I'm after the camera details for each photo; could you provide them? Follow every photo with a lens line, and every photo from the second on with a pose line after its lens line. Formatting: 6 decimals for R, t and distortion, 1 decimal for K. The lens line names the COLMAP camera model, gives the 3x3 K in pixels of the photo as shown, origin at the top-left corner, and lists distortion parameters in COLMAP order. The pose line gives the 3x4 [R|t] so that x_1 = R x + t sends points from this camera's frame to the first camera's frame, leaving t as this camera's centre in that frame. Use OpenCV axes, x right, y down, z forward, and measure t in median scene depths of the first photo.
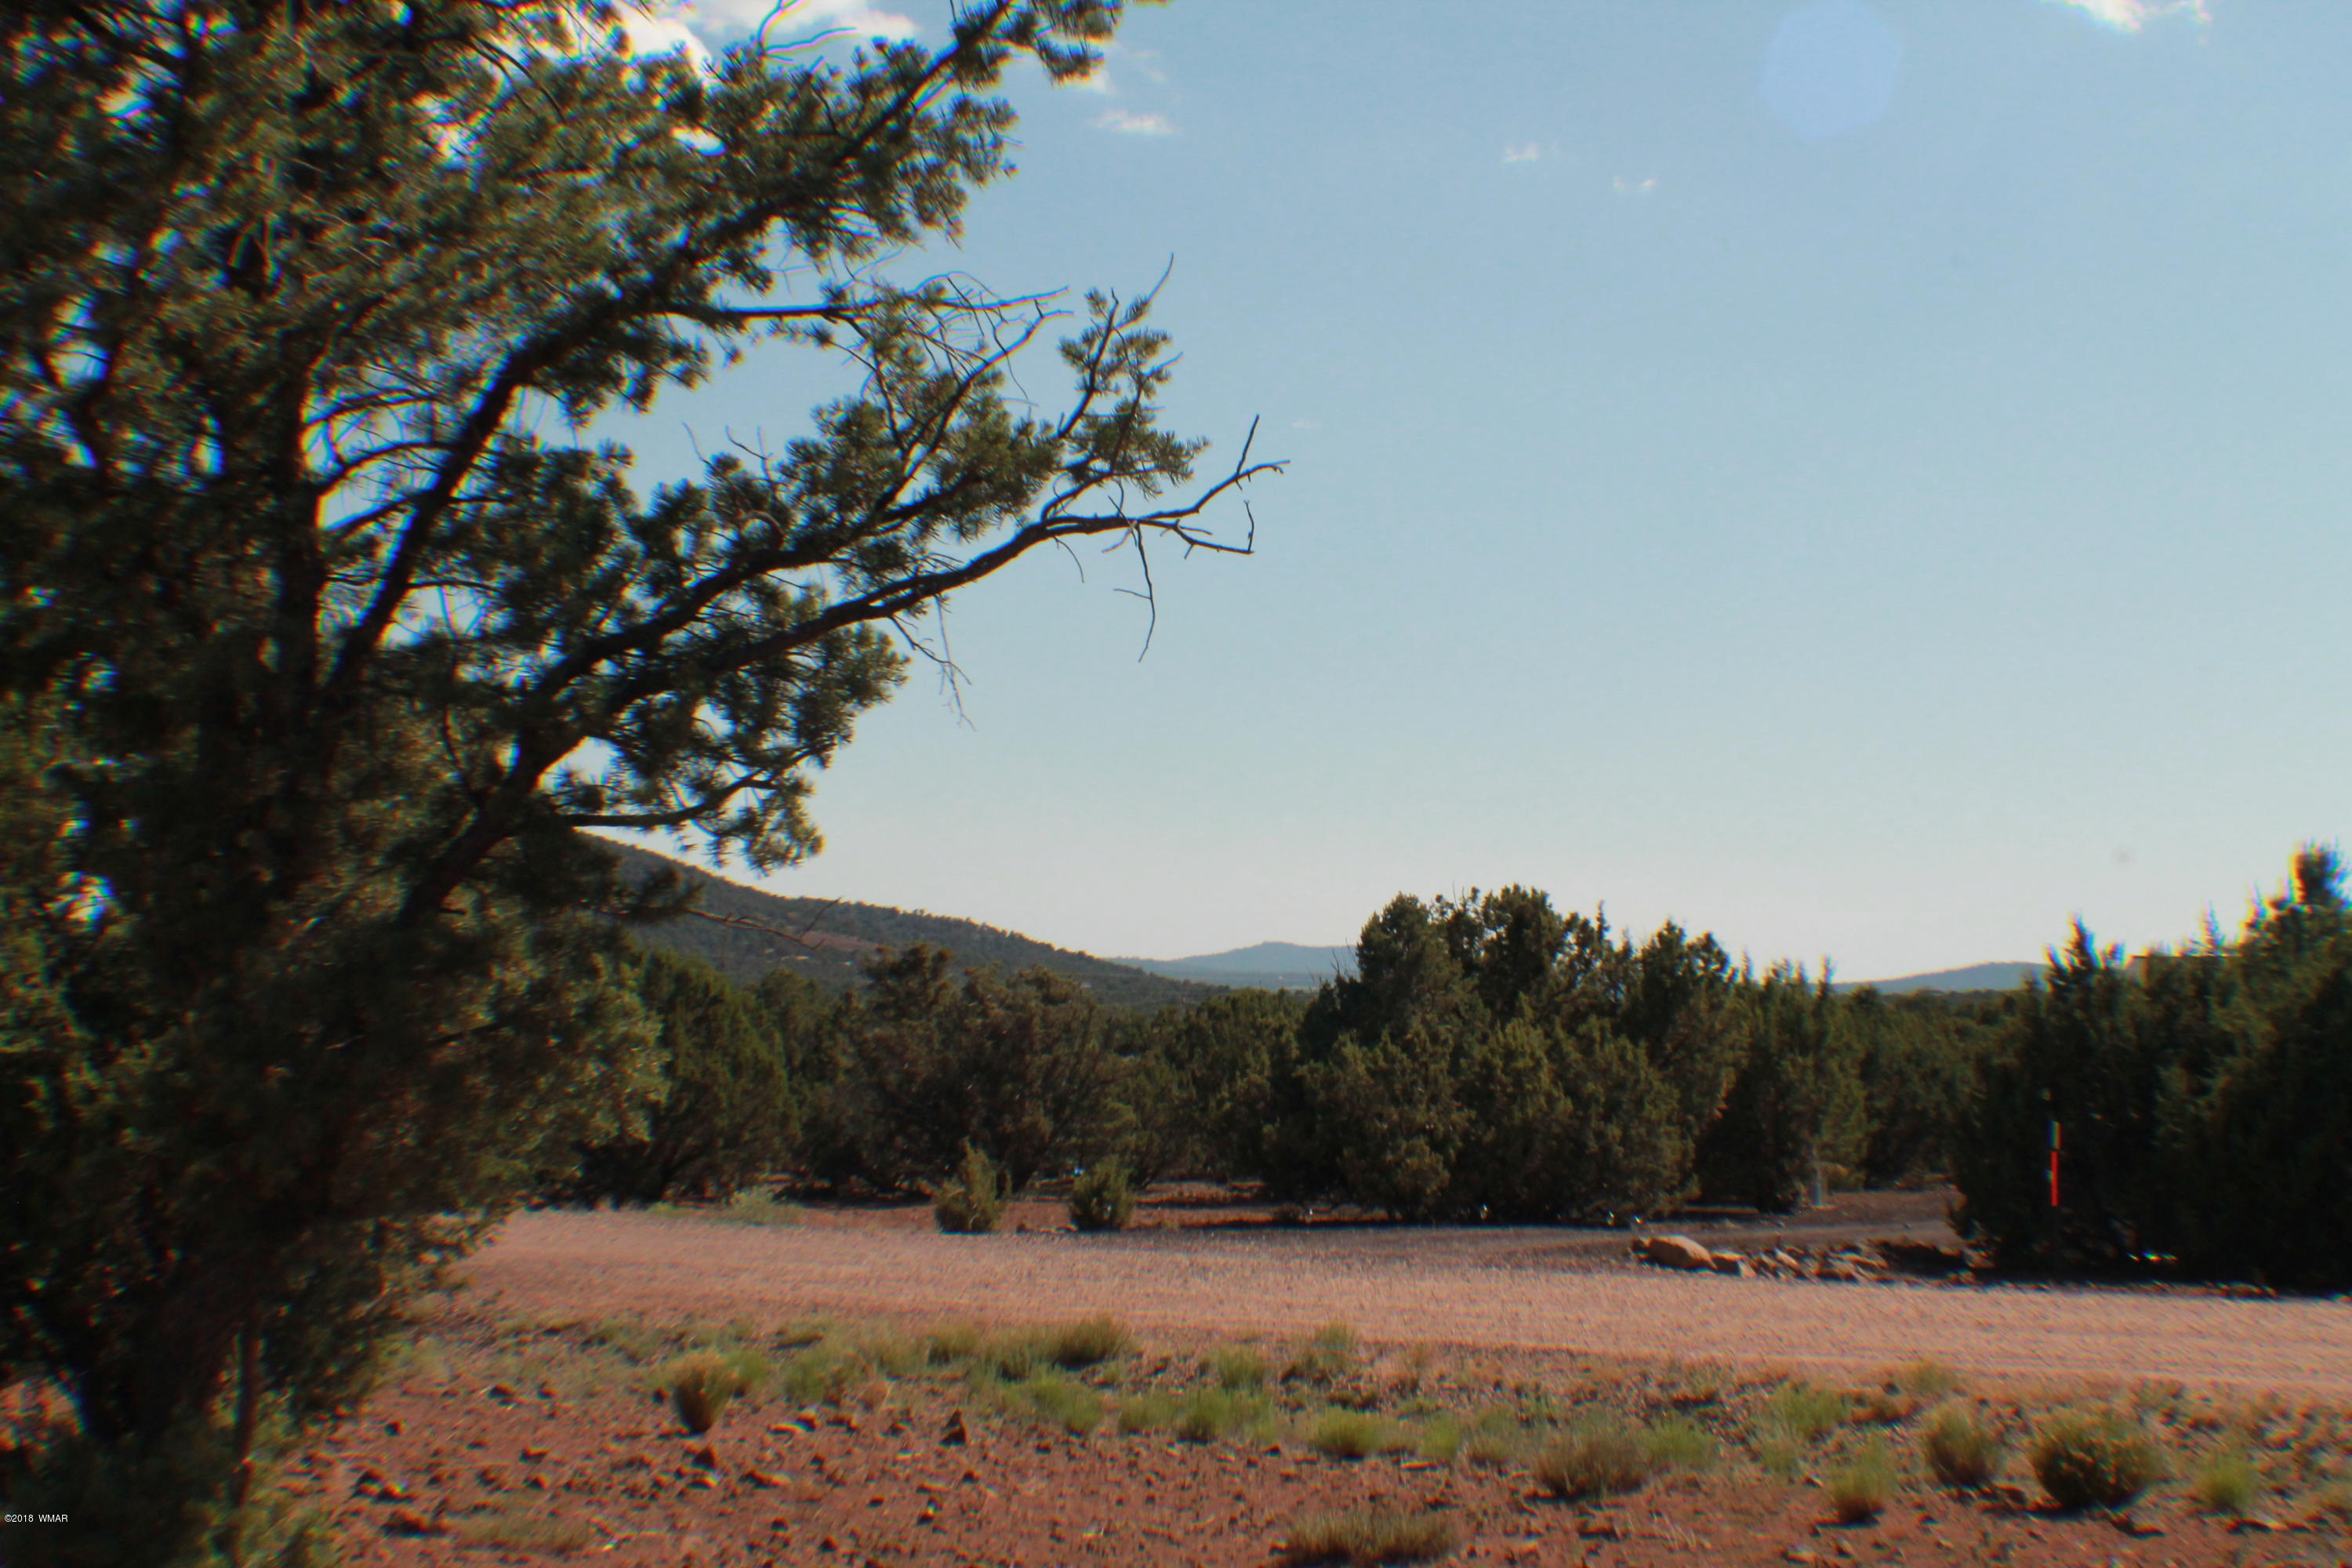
lens RADIAL K [[2634.0, 0, 1176.0], [0, 2634.0, 784.0], [0, 0, 1]] dist [-0.000043, -0.004286]
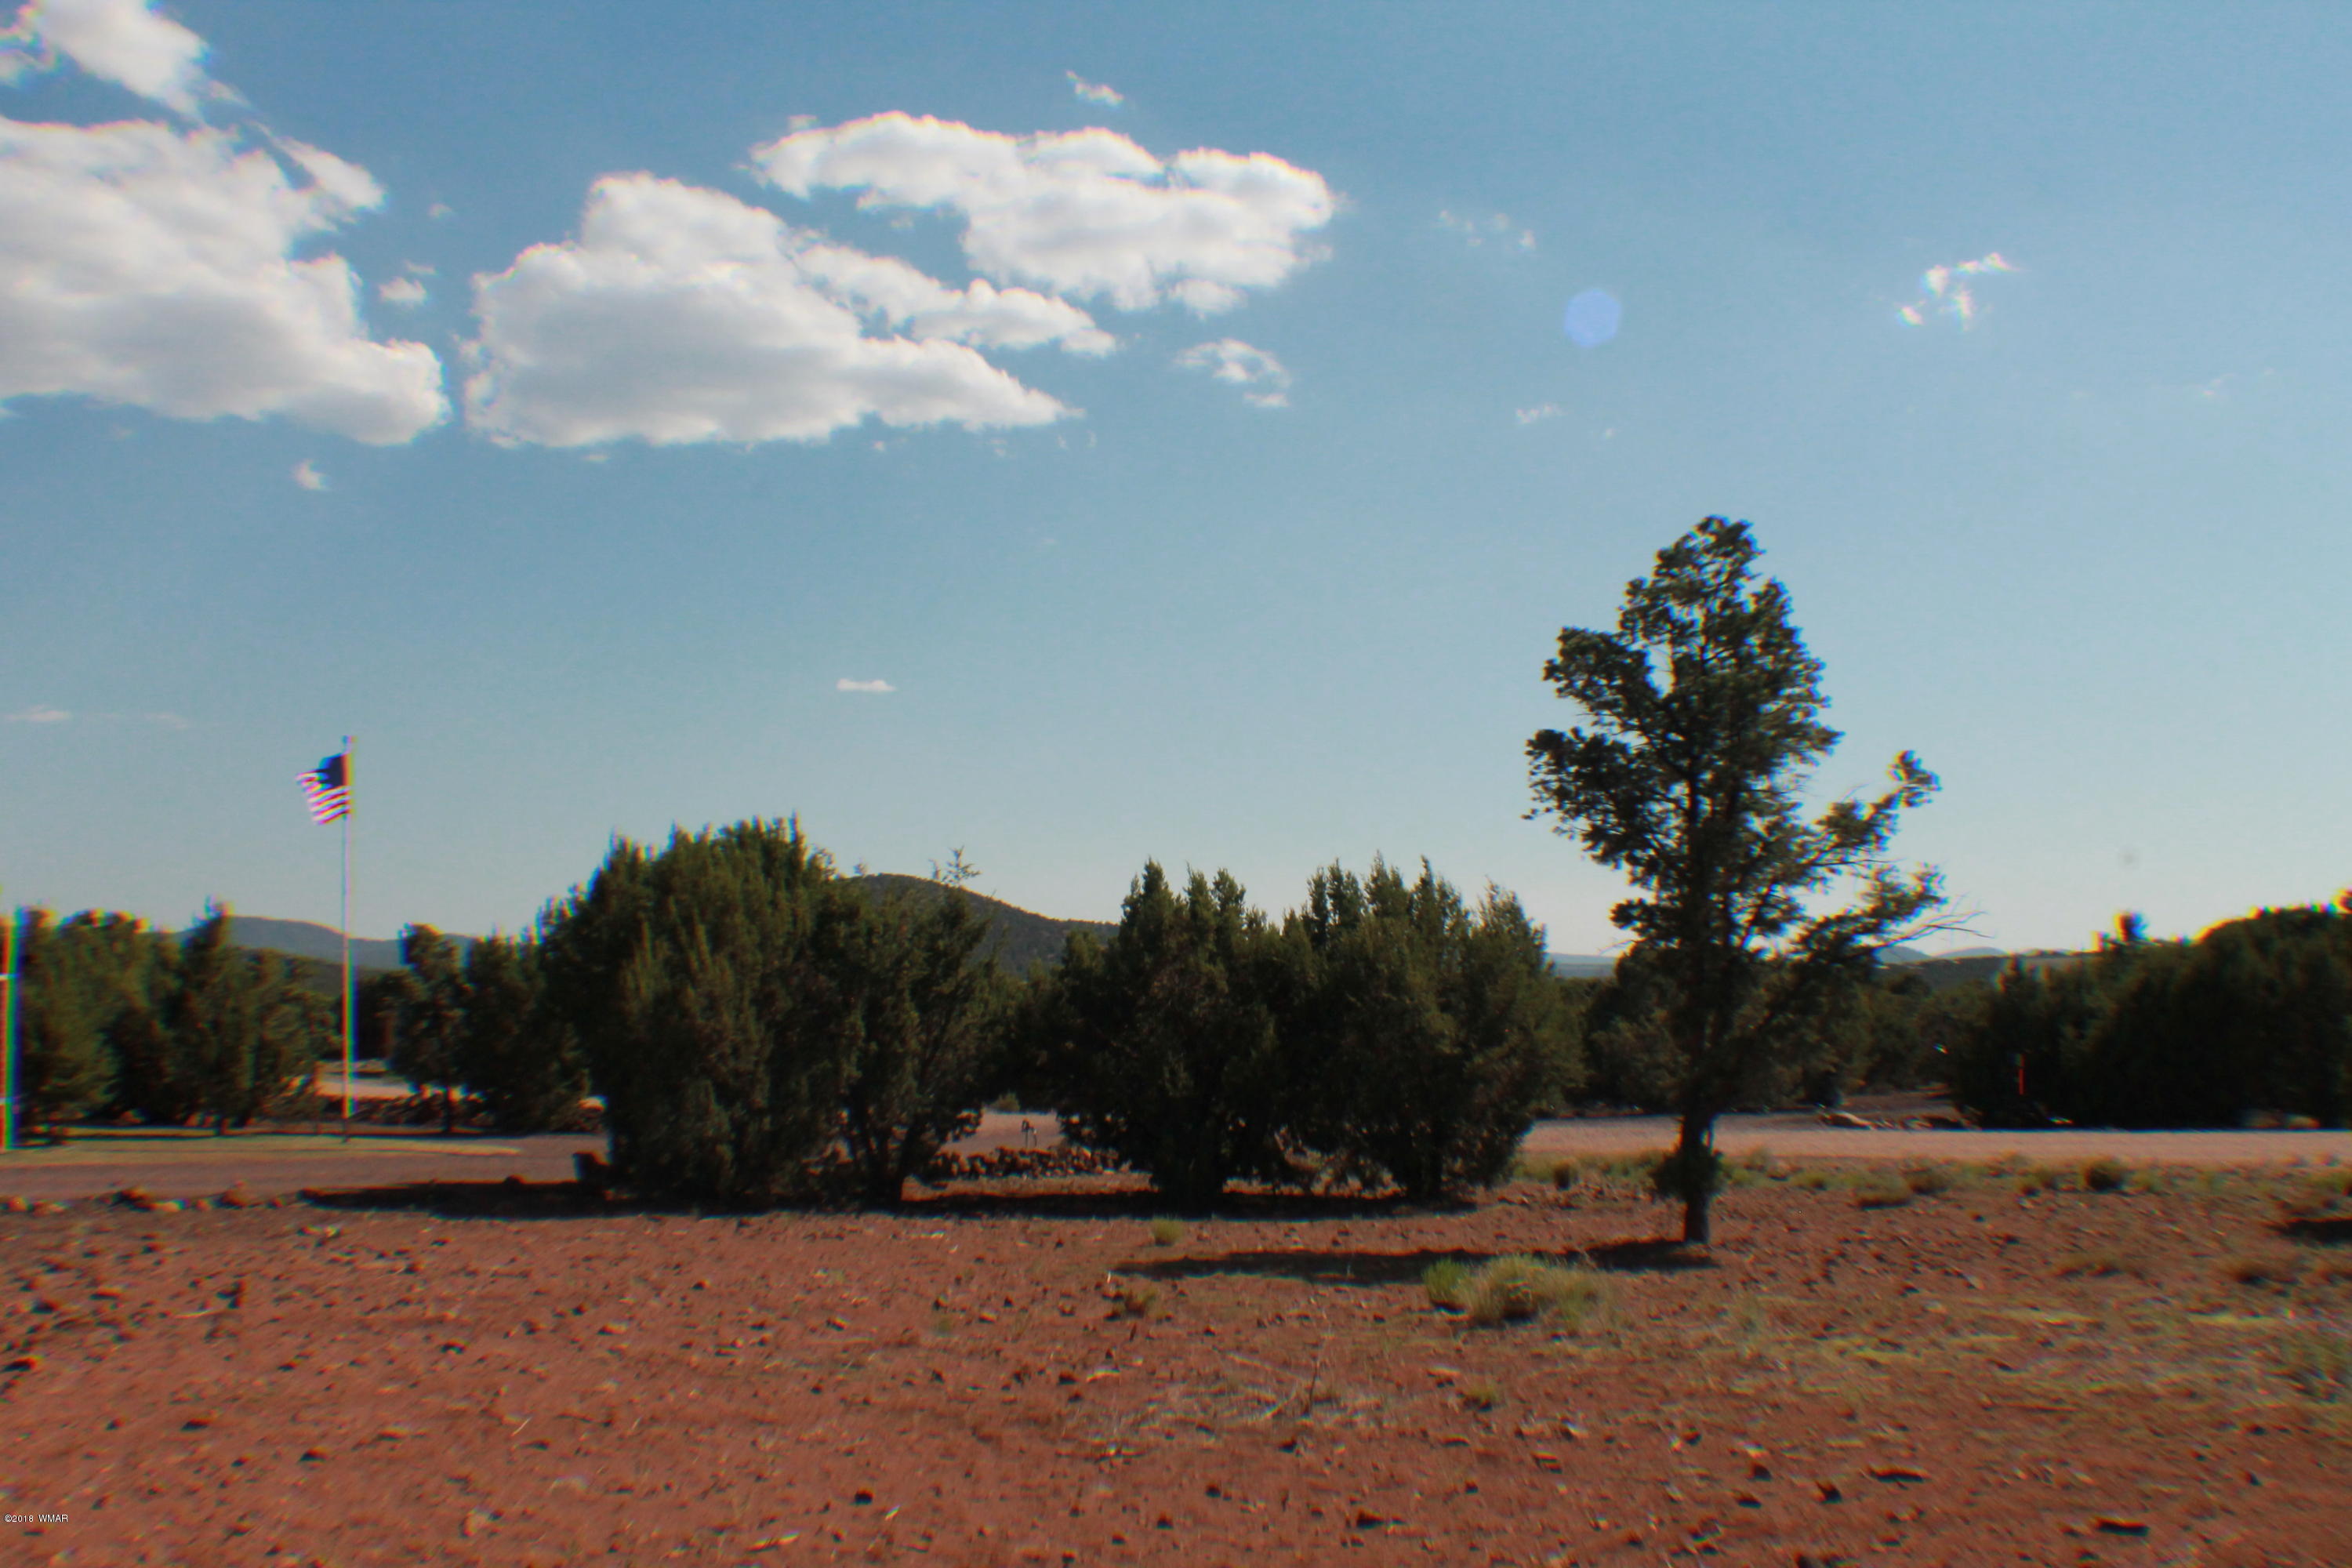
lens RADIAL K [[1933.1, 0, 1176.0], [0, 1933.1, 784.0], [0, 0, 1]] dist [-0.033499, 0.015100]
pose [[0.999568, -0.024133, -0.016802, -0.279999], [0.023828, 0.999552, -0.018126, -0.068593], [0.017232, 0.017718, 0.999695, -0.498556]]
